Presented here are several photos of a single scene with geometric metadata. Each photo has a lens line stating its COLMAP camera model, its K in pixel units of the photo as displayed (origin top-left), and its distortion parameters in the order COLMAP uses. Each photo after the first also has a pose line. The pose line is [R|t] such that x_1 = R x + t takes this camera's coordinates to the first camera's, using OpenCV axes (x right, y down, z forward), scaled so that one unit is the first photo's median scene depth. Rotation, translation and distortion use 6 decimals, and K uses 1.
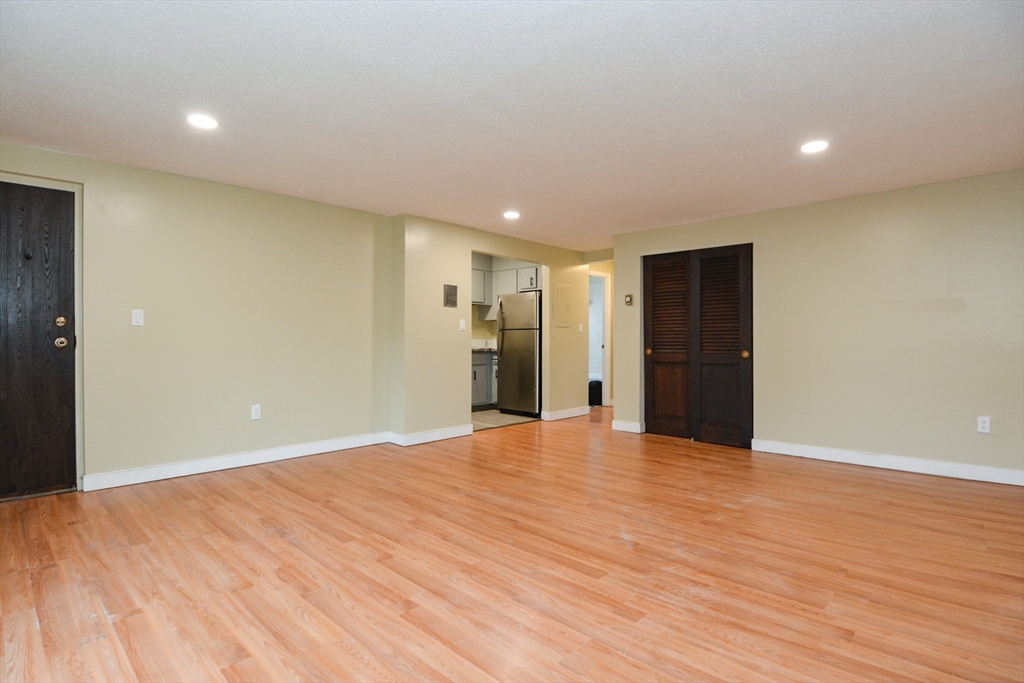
lens RADIAL K [[515.6, 0, 505.8], [0, 515.6, 342.4], [0, 0, 1]] dist [-0.012798, -0.008511]
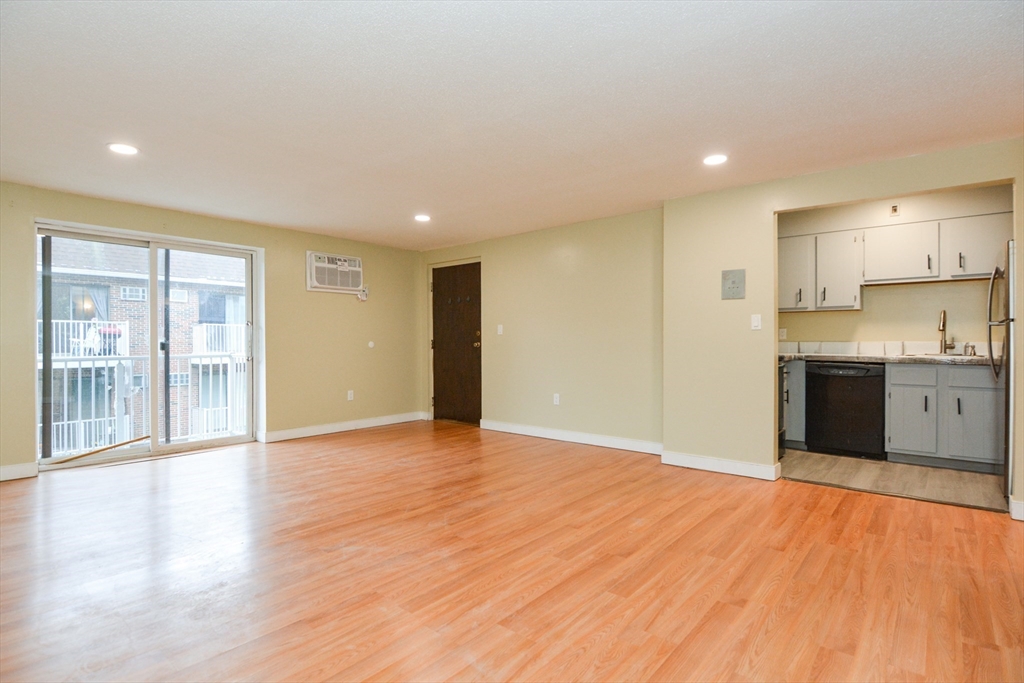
lens RADIAL K [[515.6, 0, 505.8], [0, 515.6, 342.4], [0, 0, 1]] dist [-0.012798, -0.008511]
pose [[0.056274, -0.000287, -0.998415, 0.954926], [-0.006184, 0.999981, -0.000636, -0.004512], [0.998396, 0.006210, 0.056271, 0.978390]]
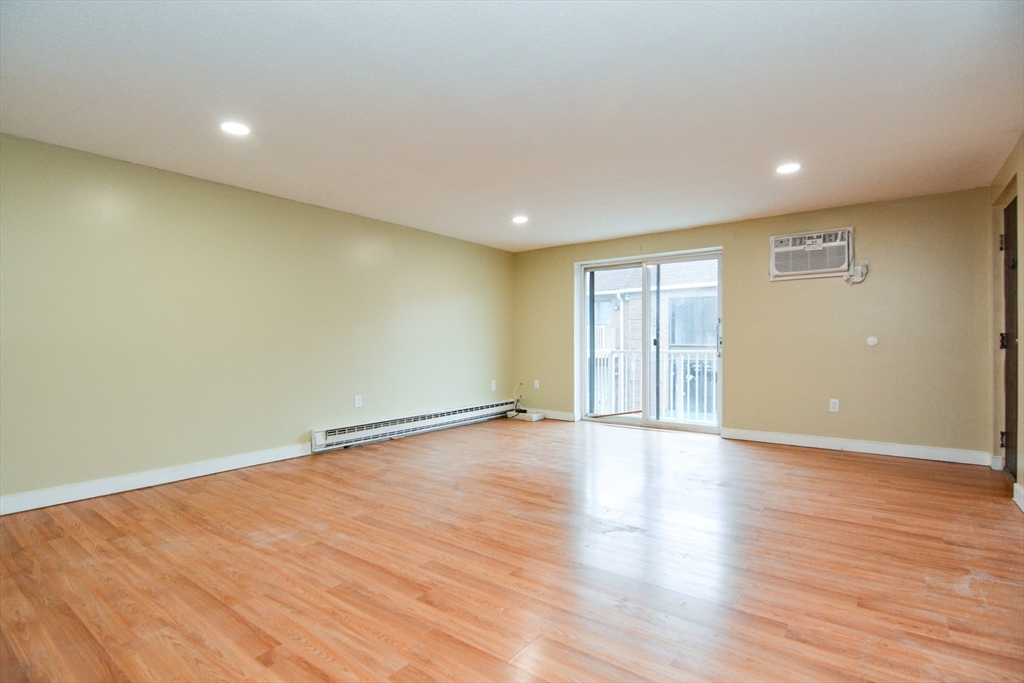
lens RADIAL K [[497.3, 0, 506.9], [0, 497.3, 341.9], [0, 0, 1]] dist [0.016906, -0.013189]
pose [[-0.993919, 0.004226, -0.110034, 0.199345], [0.003158, 0.999946, 0.009875, -0.008350], [0.110069, 0.009468, -0.993879, 1.779947]]
